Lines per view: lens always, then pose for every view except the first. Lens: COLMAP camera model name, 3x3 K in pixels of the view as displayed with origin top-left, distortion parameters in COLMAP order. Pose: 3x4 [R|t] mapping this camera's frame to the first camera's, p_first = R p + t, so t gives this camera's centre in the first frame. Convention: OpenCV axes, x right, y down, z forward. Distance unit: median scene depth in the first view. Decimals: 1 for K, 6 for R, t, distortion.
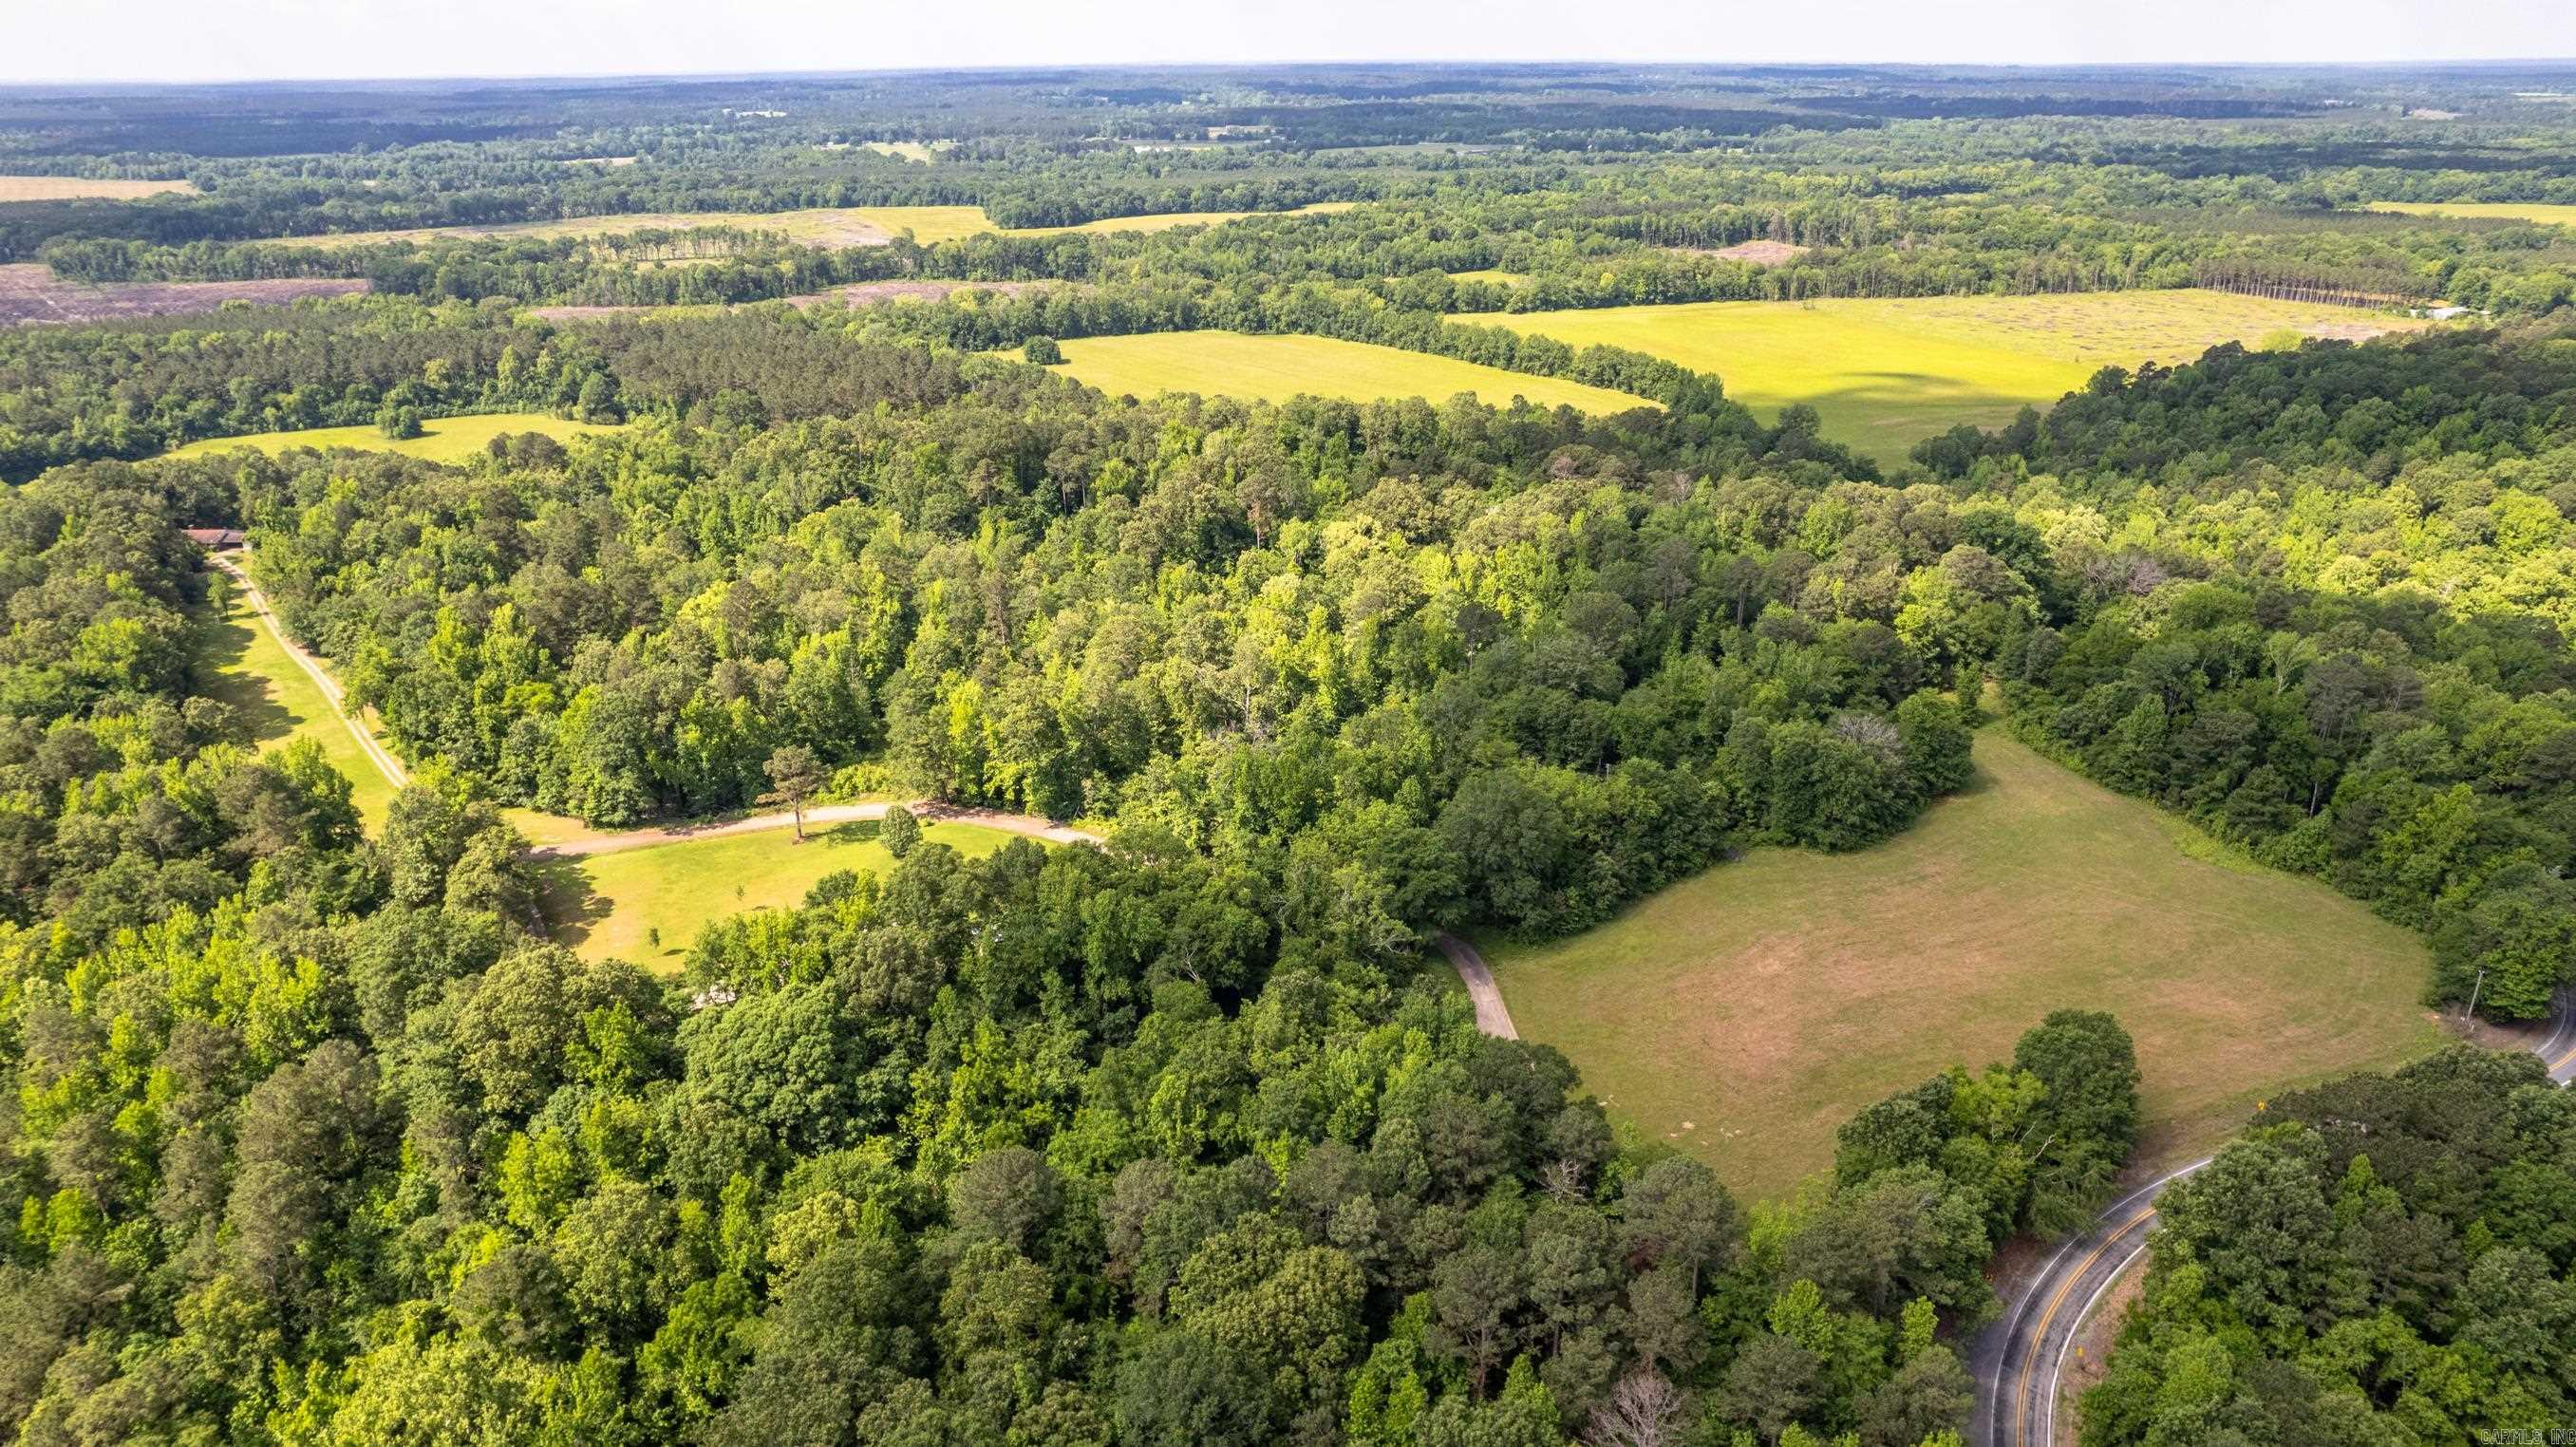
lens RADIAL K [[1704.1, 0, 1288.0], [0, 1704.1, 723.5], [0, 0, 1]] dist [-0.097042, 0.084676]
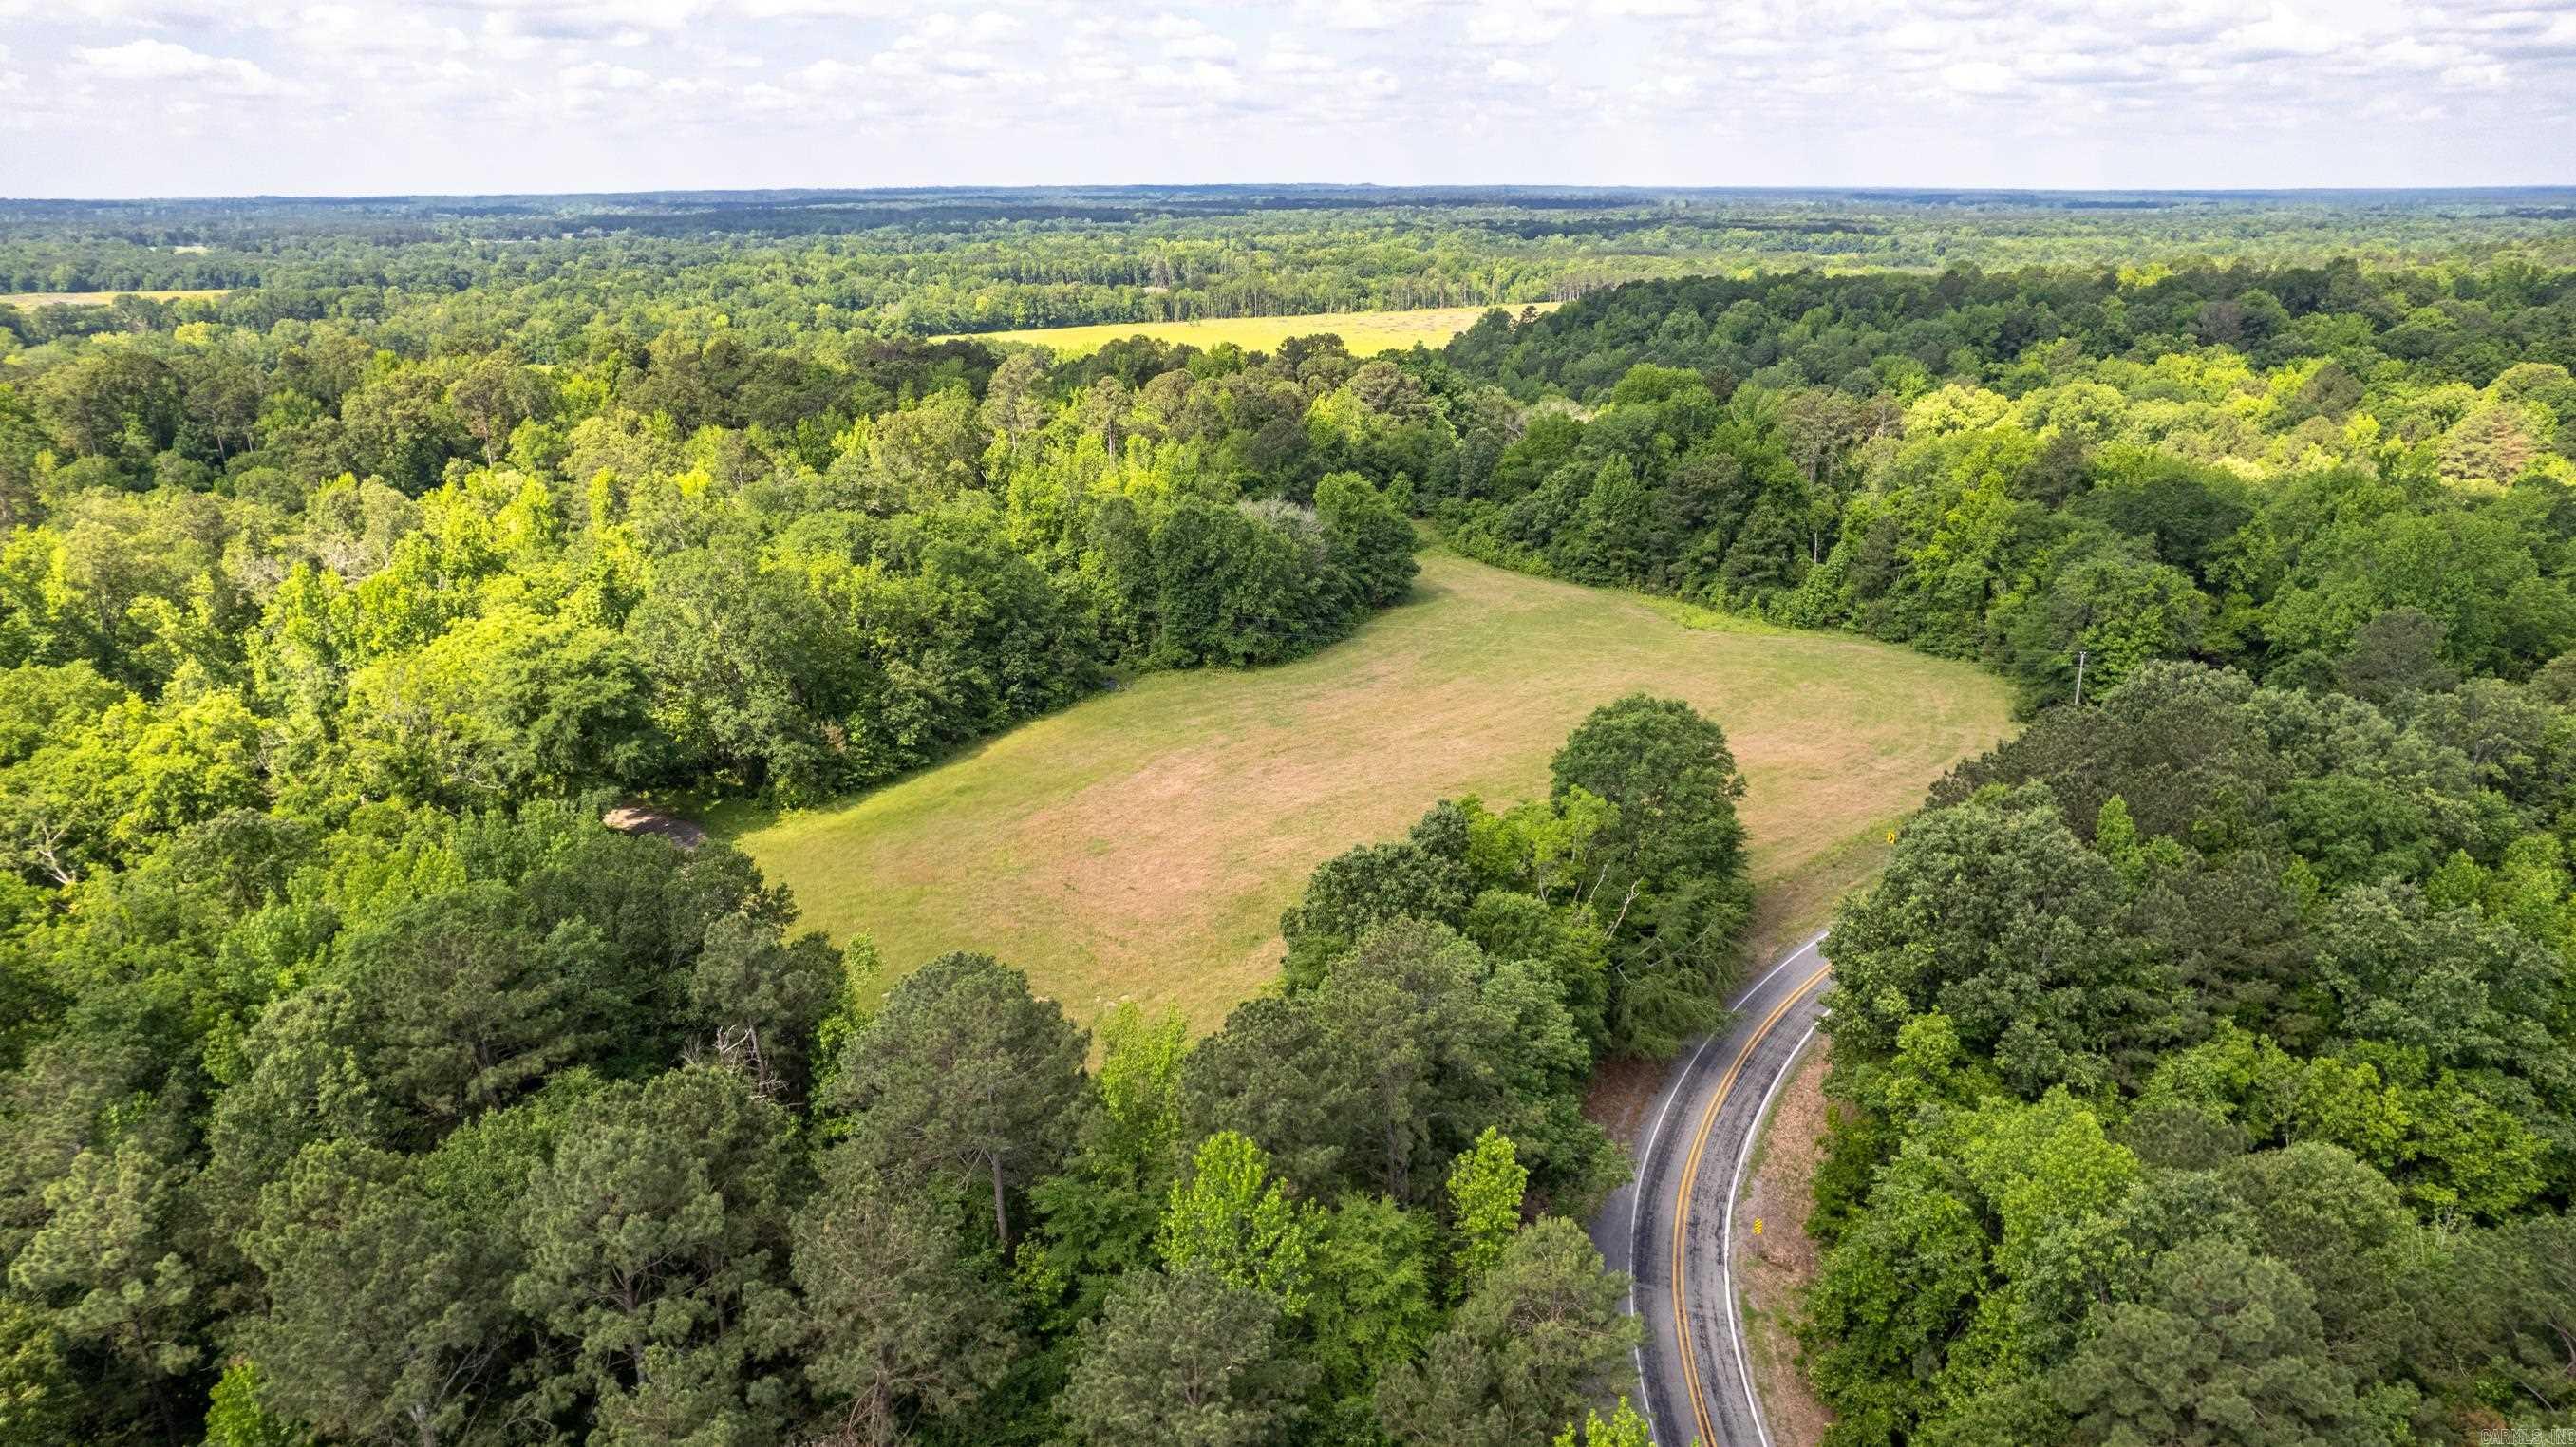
lens RADIAL K [[1654.8, 0, 1295.3], [0, 1654.8, 729.4], [0, 0, 1]] dist [-0.078656, 0.072252]
pose [[0.941647, -0.107326, 0.319033, 0.127633], [0.131498, 0.989781, -0.055151, 0.160370], [-0.309854, 0.093885, 0.946138, 0.371603]]
